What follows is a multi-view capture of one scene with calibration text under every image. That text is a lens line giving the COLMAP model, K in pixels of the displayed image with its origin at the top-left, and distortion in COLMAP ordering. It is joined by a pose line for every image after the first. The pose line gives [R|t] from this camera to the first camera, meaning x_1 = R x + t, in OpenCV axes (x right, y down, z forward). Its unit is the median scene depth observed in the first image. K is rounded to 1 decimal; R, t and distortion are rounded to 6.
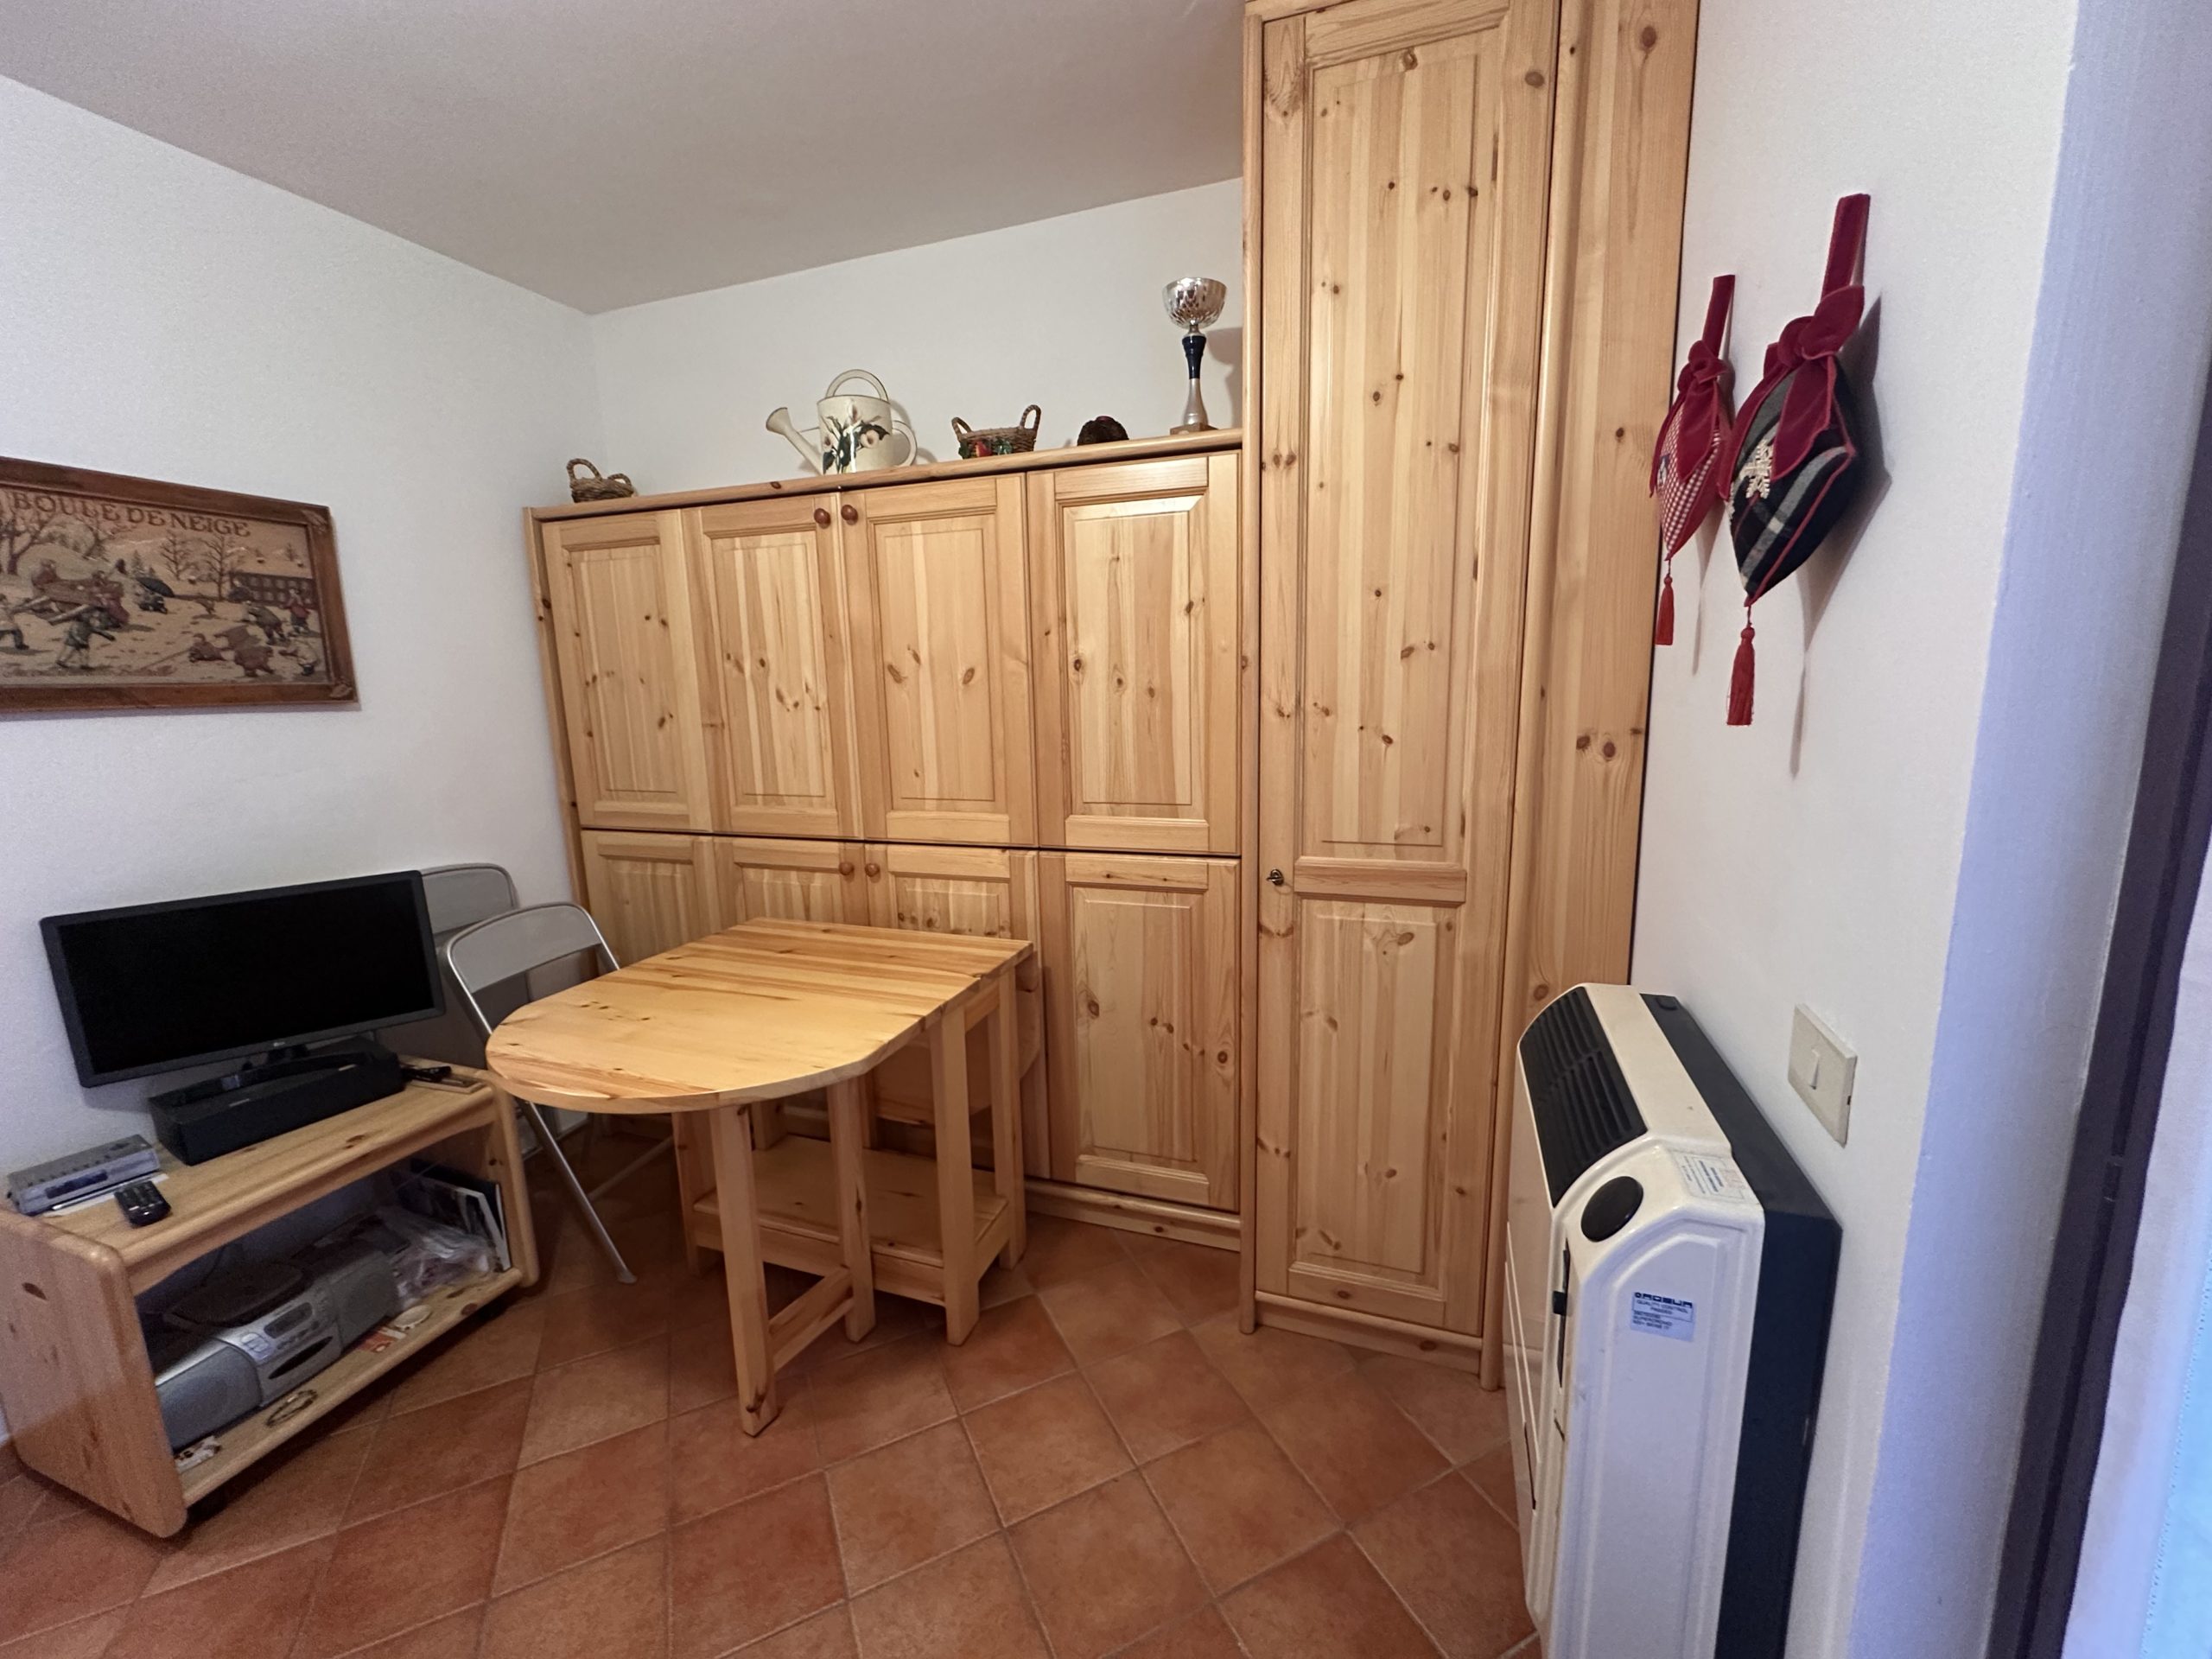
lens RADIAL K [[881.2, 0, 1106.2], [0, 881.2, 827.8], [0, 0, 1]] dist [-0.002437, 0.000669]
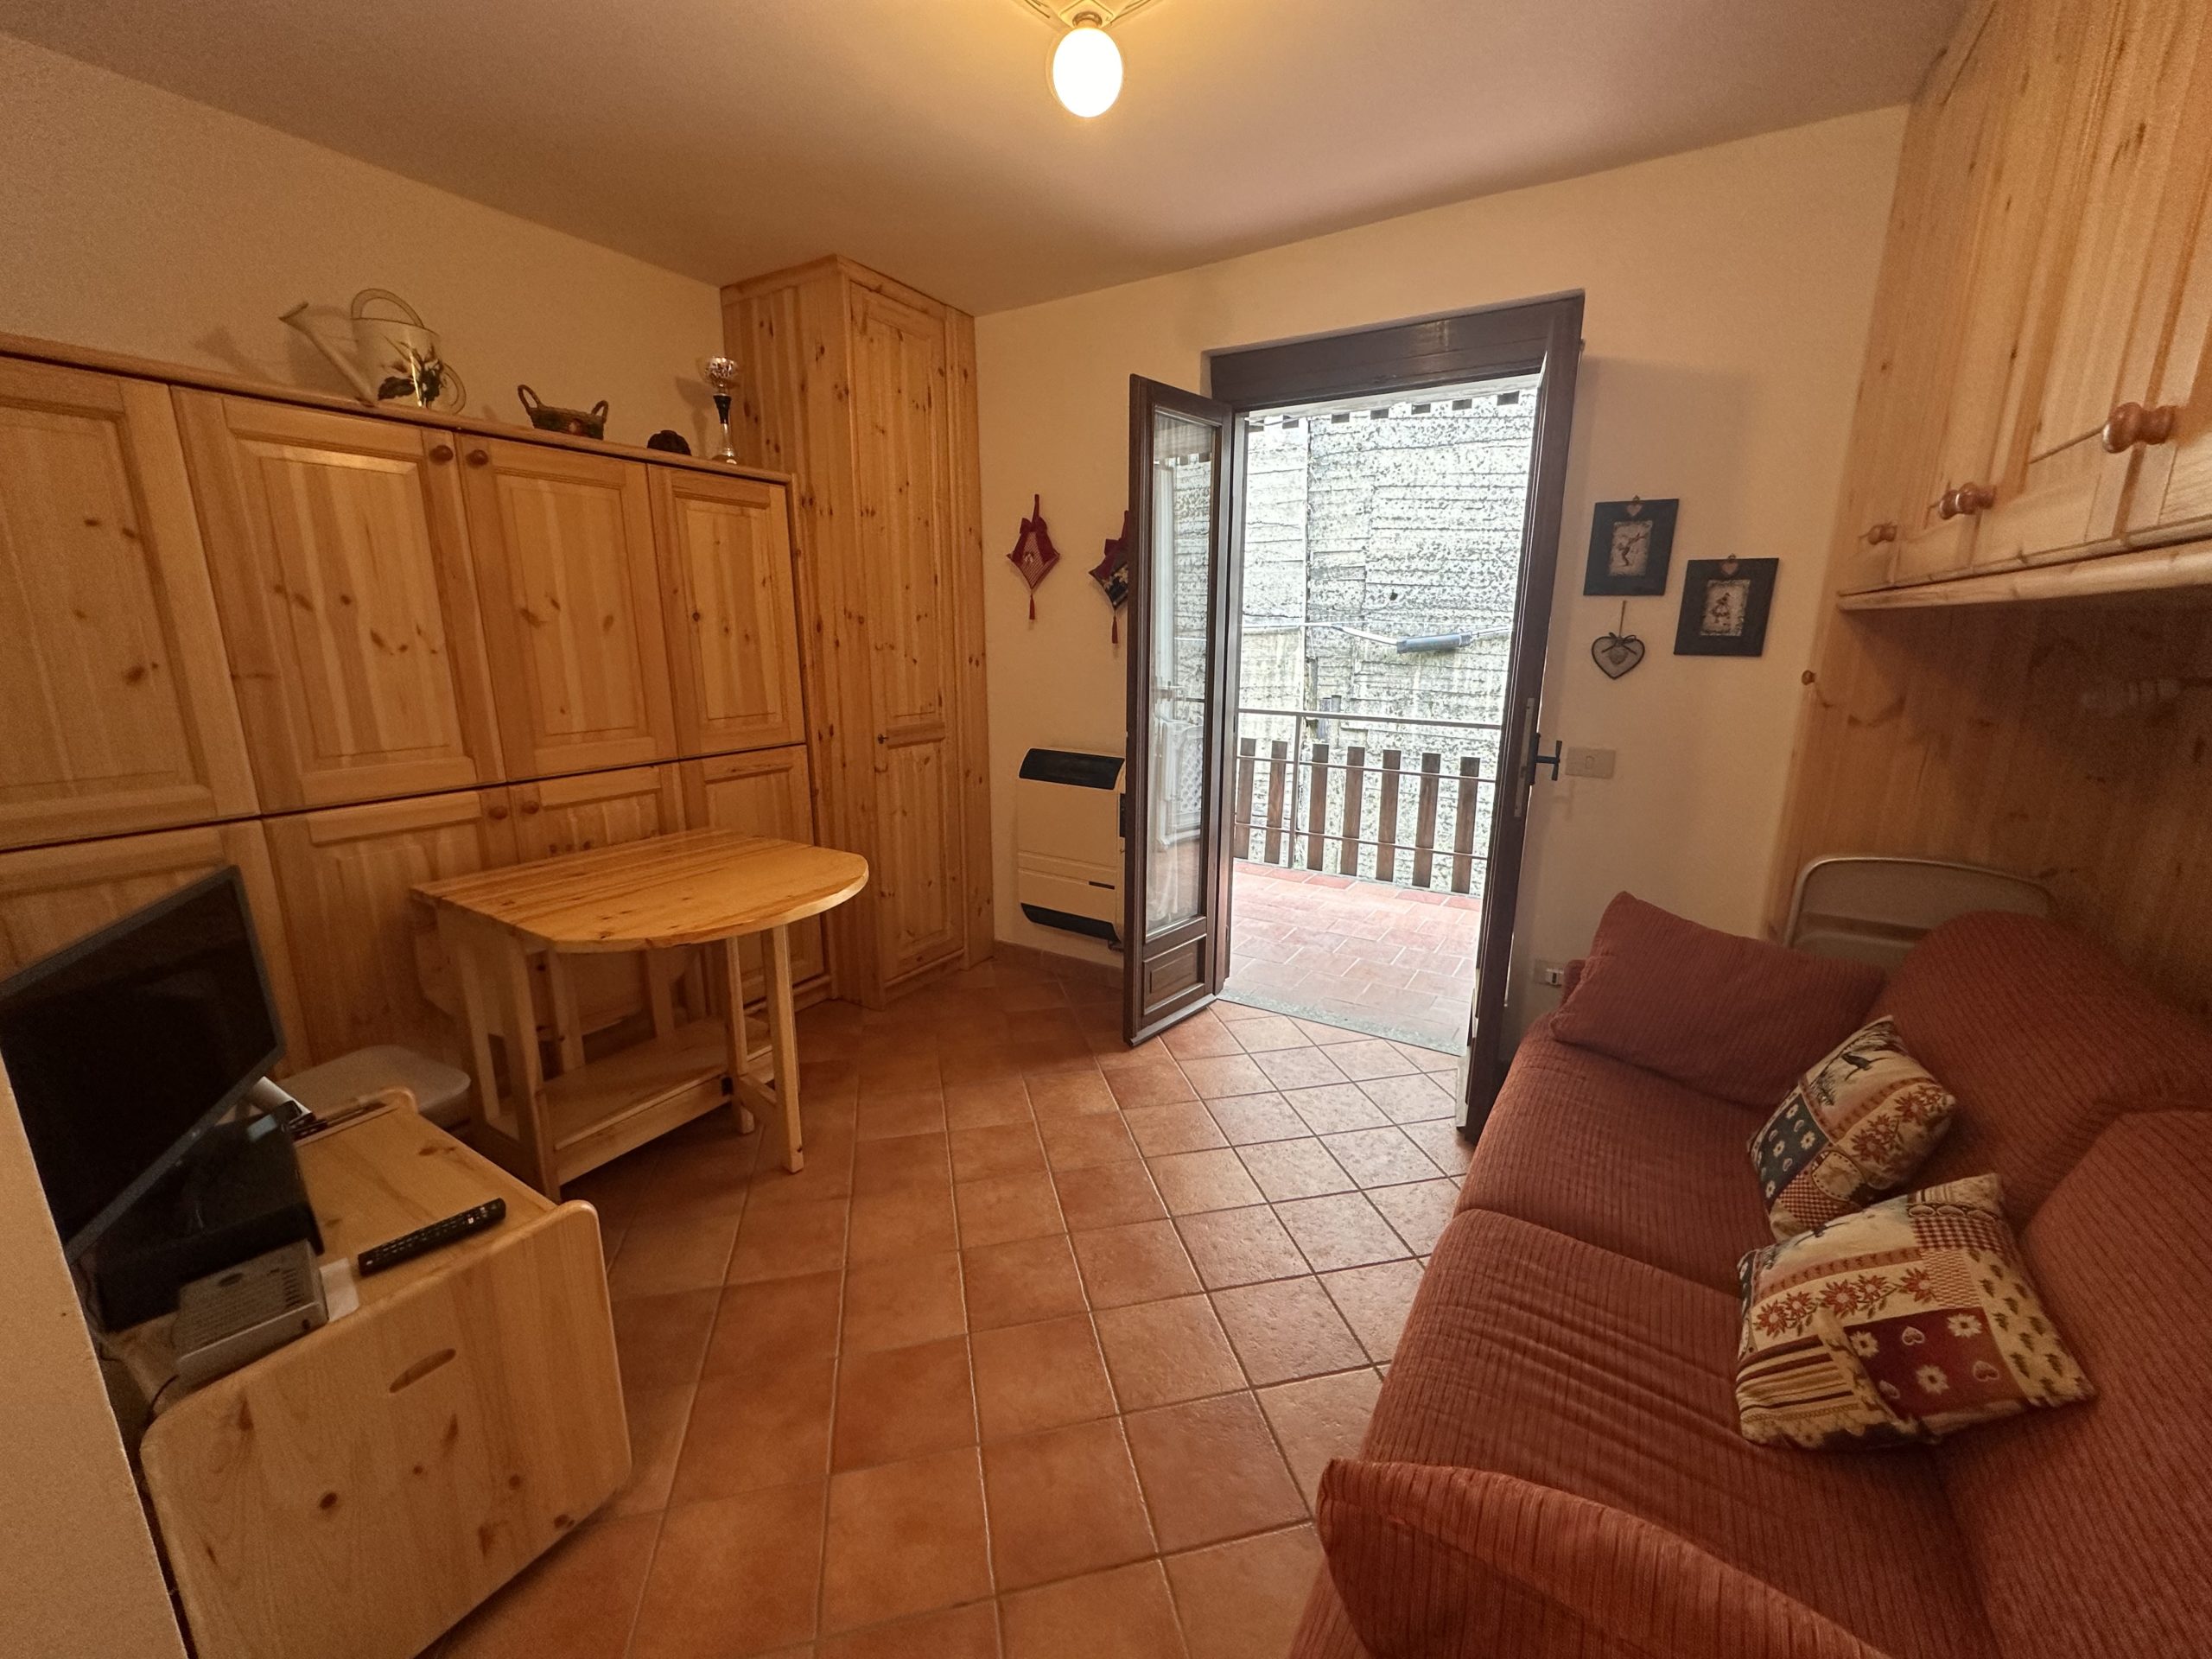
lens RADIAL K [[881.2, 0, 1105.3], [0, 881.2, 827.9], [0, 0, 1]] dist [-0.002437, 0.000669]
pose [[0.213930, -0.191333, 0.957928, -1.284885], [0.163853, 0.973765, 0.157904, 0.020540], [-0.963009, 0.123179, 0.239668, 0.115158]]
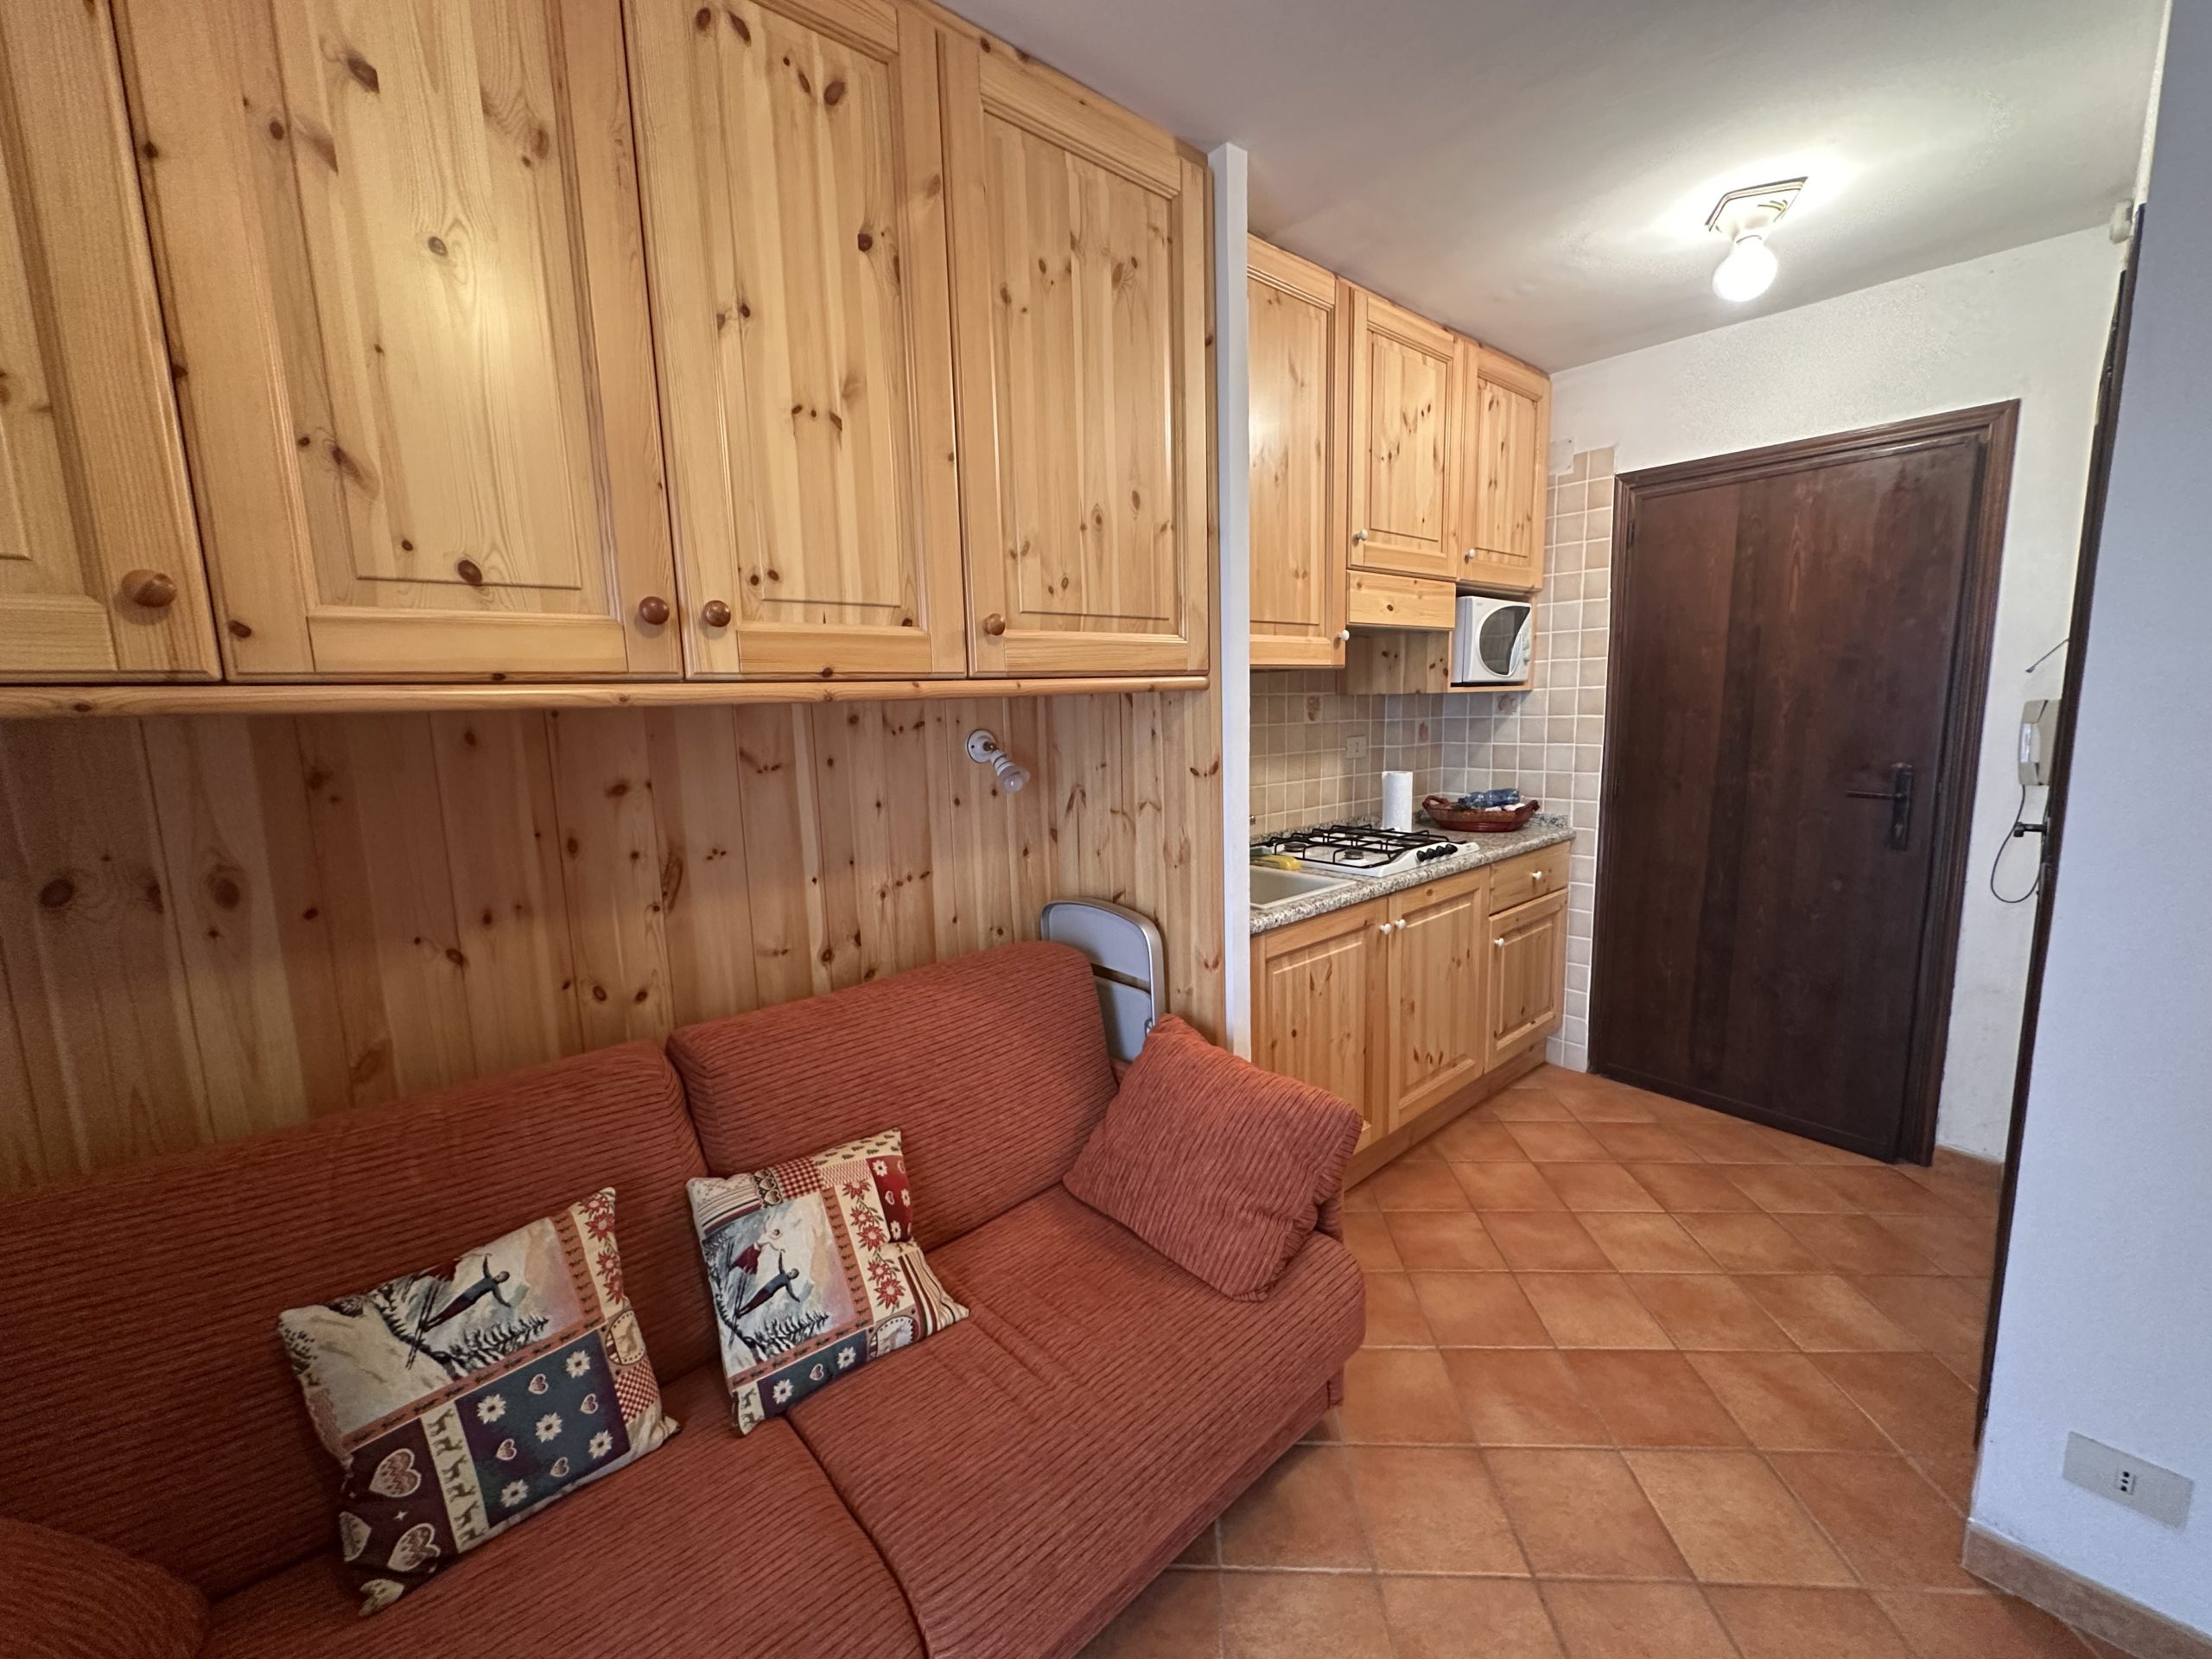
lens RADIAL K [[881.2, 0, 1105.5], [0, 881.2, 828.9], [0, 0, 1]] dist [-0.002437, 0.000669]
pose [[-0.484885, 0.171381, -0.857622, -0.214314], [-0.113732, 0.959929, 0.256128, -0.047674], [0.867152, 0.221732, -0.445963, 0.248388]]
